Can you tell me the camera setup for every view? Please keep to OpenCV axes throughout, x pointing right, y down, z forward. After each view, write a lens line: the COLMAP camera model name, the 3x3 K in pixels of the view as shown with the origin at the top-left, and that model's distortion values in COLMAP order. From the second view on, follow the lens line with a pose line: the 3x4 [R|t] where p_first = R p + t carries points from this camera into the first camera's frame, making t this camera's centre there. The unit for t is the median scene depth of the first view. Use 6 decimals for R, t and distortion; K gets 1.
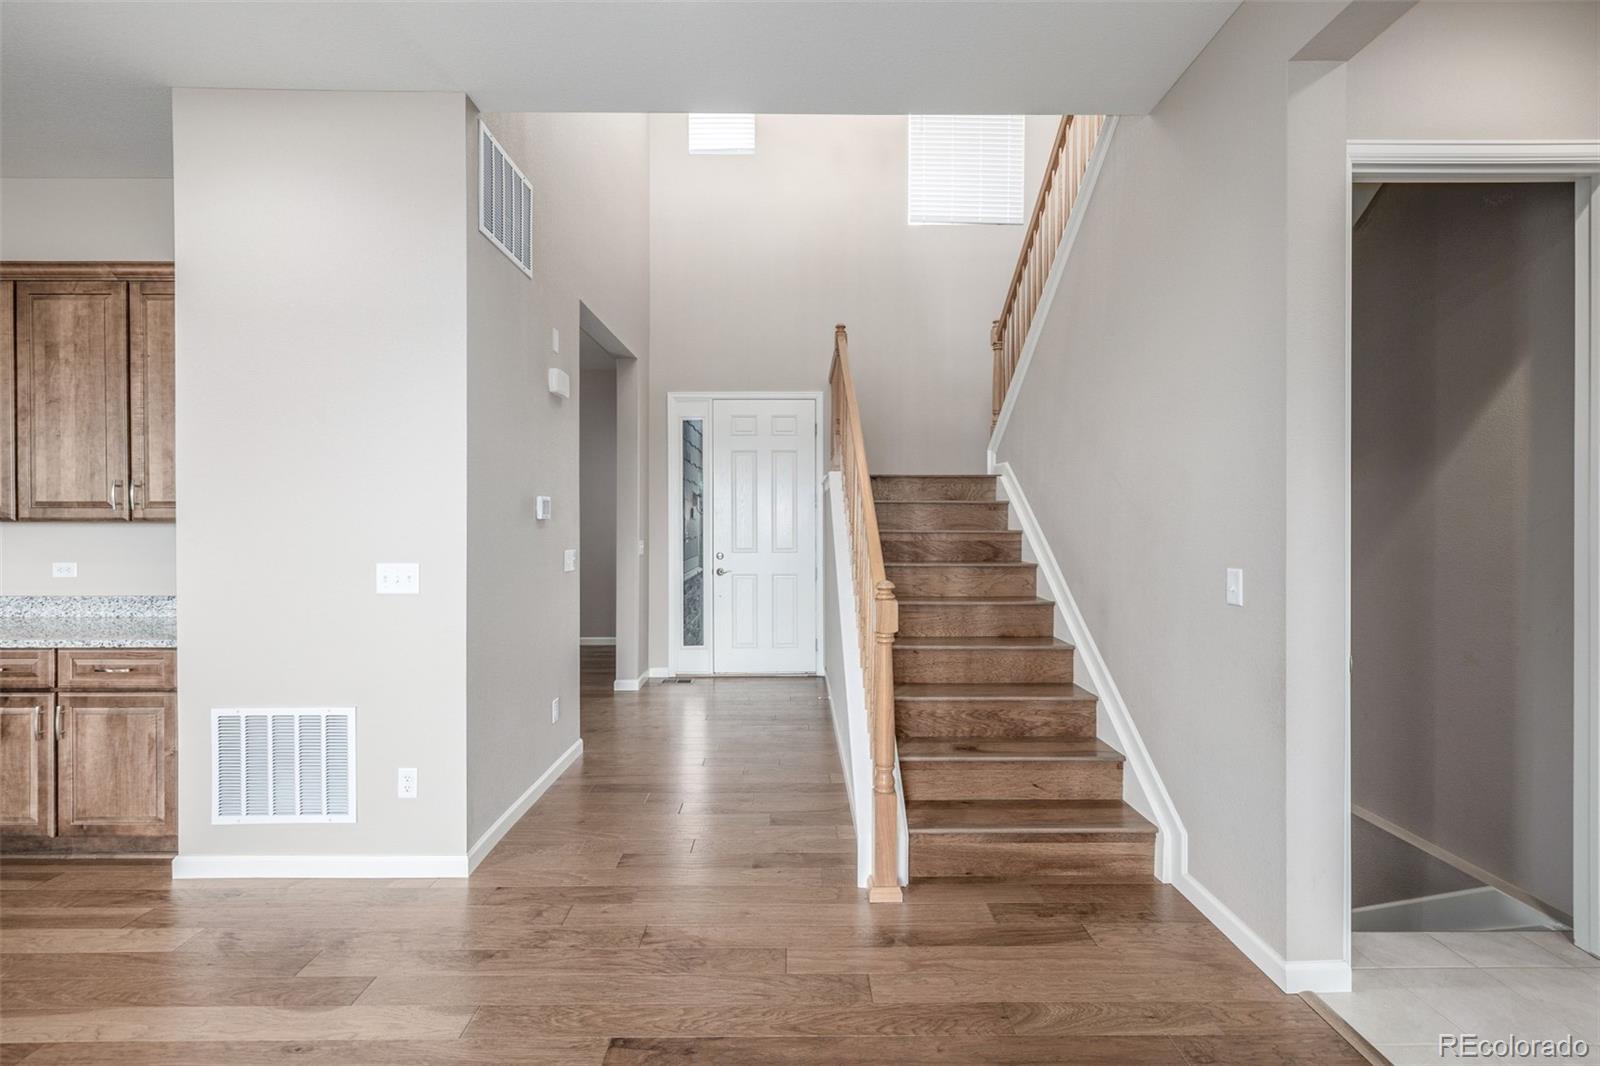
lens RADIAL K [[689.5, 0, 797.8], [0, 689.5, 524.9], [0, 0, 1]] dist [0.010277, 0.000019]
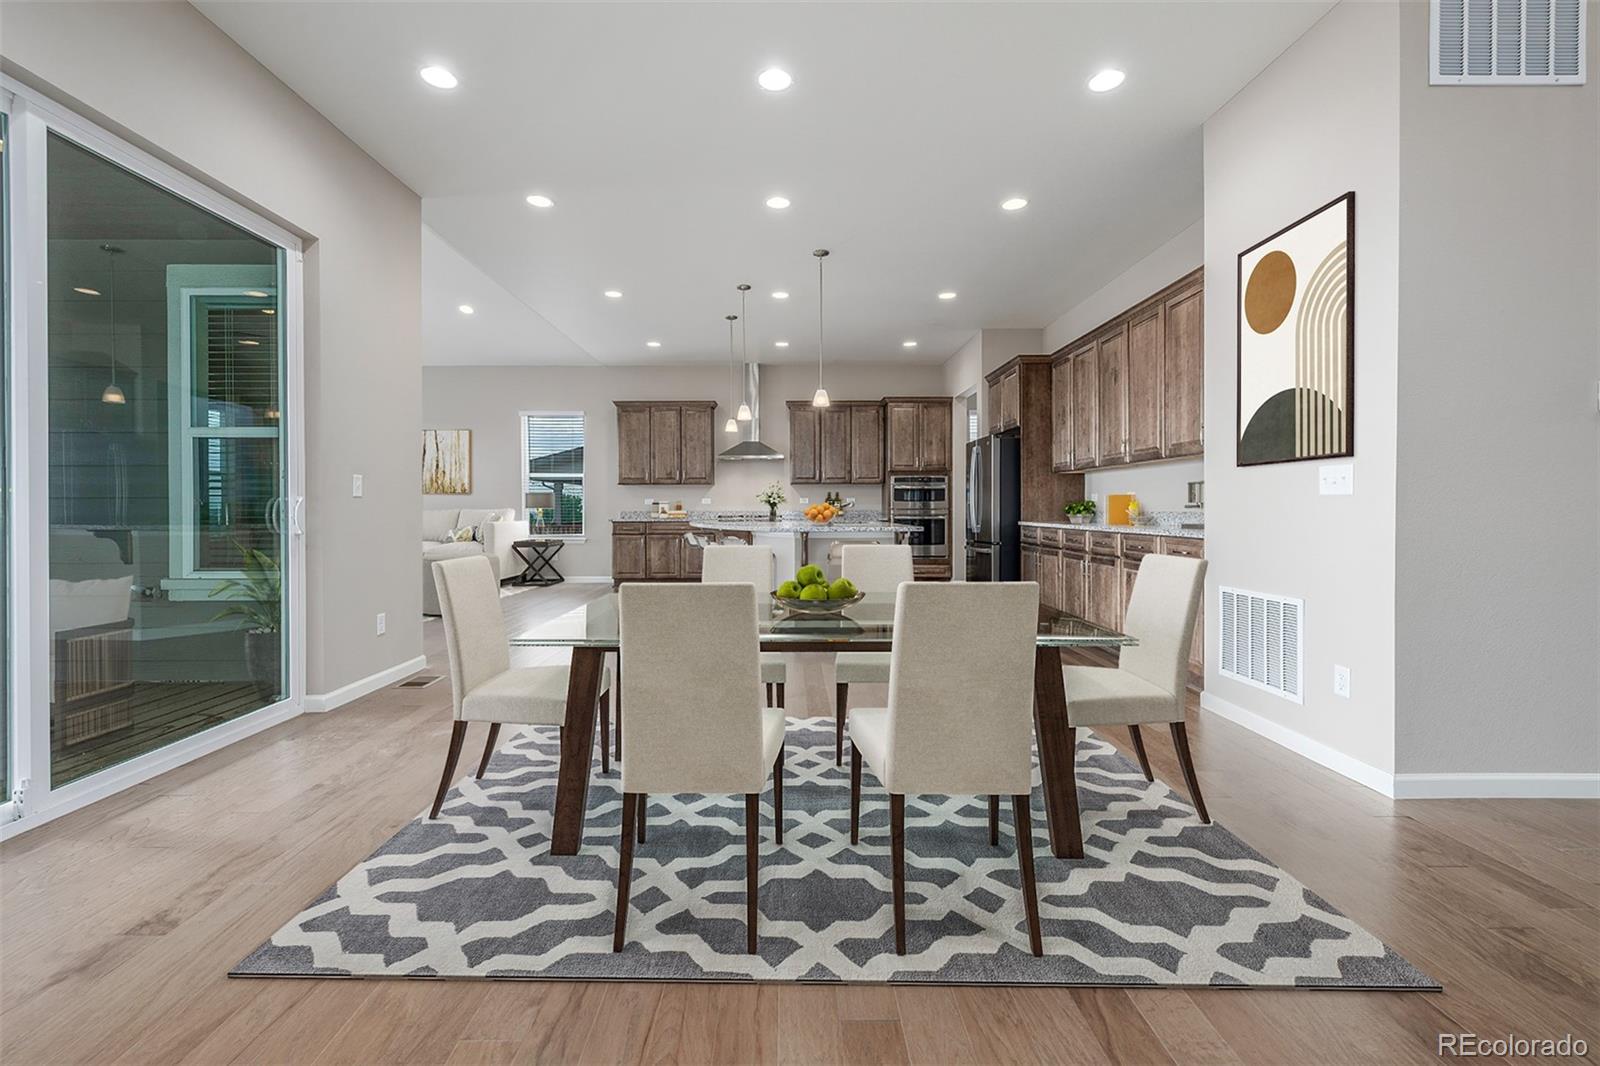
lens RADIAL K [[689.5, 0, 794.0], [0, 689.5, 518.5], [0, 0, 1]] dist [0.010277, 0.000019]
pose [[0.008875, 0.012011, -0.999888, 0.444259], [-0.008581, 0.999892, 0.011934, 0.129360], [0.999924, 0.008474, 0.008977, 0.187711]]
